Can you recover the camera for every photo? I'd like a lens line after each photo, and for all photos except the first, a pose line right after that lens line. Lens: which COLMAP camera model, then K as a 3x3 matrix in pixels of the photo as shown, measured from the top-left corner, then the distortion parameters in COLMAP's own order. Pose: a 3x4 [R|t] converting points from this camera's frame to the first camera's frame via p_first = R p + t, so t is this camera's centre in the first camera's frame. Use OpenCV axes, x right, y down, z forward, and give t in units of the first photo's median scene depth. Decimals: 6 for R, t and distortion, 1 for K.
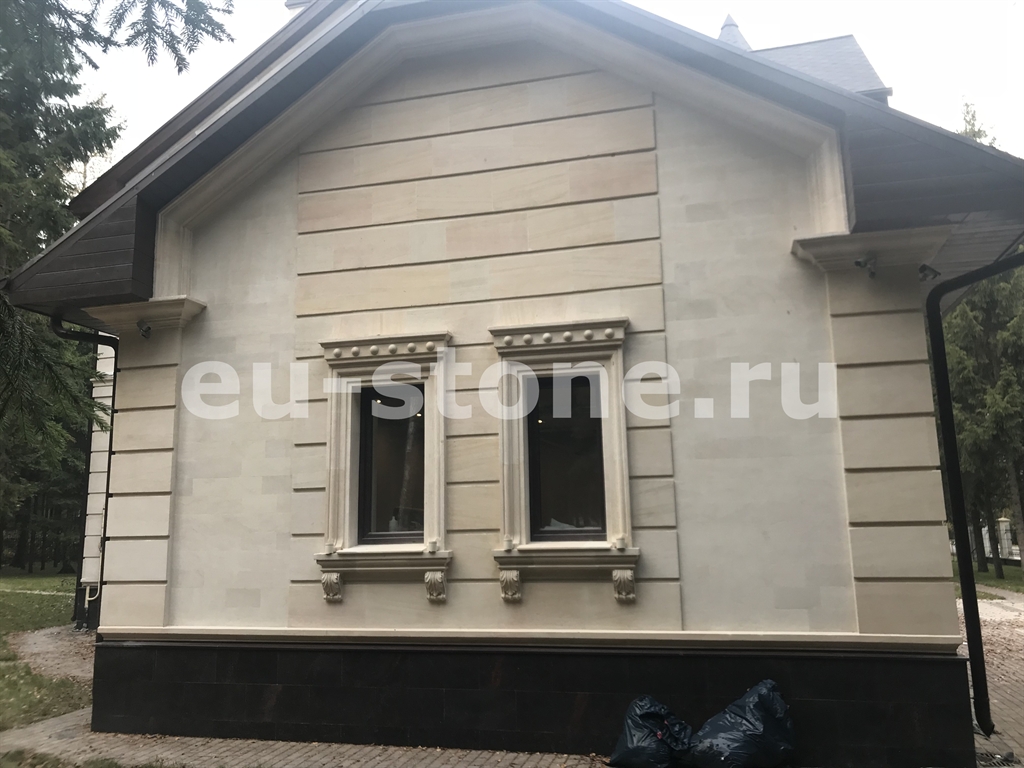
lens RADIAL K [[830.3, 0, 515.1], [0, 830.3, 379.3], [0, 0, 1]] dist [0.023293, -0.034853]
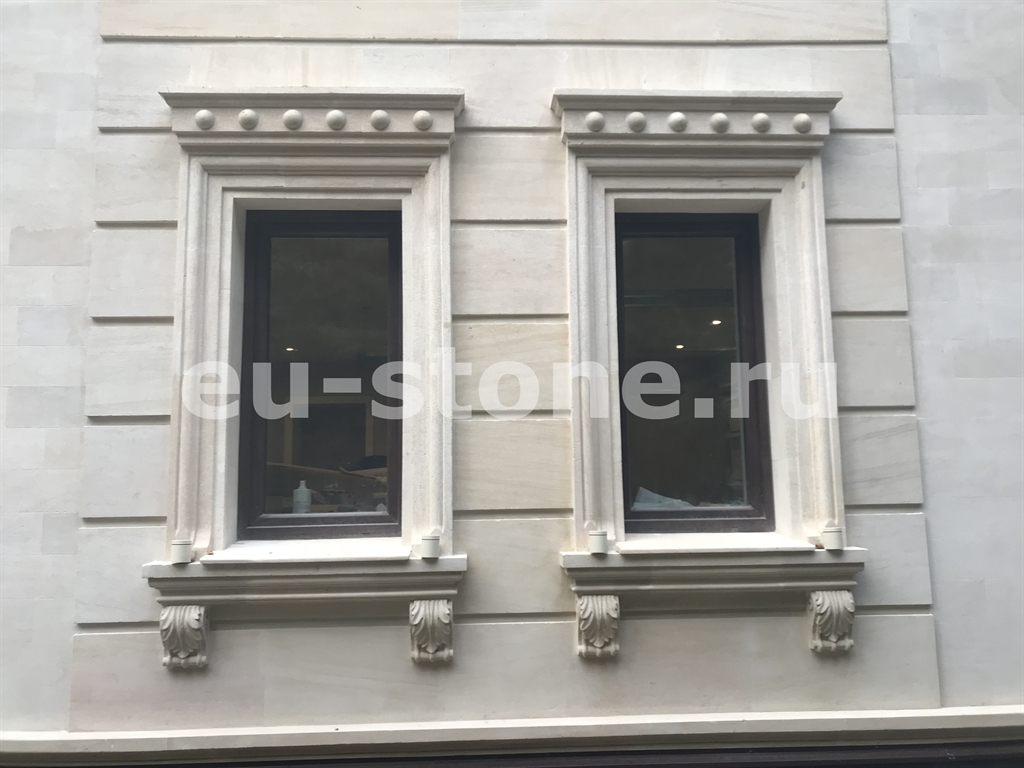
lens RADIAL K [[830.3, 0, 505.5], [0, 830.3, 388.2], [0, 0, 1]] dist [0.023293, -0.034853]
pose [[0.959387, 0.040282, 0.279202, -0.189897], [-0.053913, 0.997691, 0.041312, 0.091968], [-0.276893, -0.054687, 0.959343, 0.548744]]
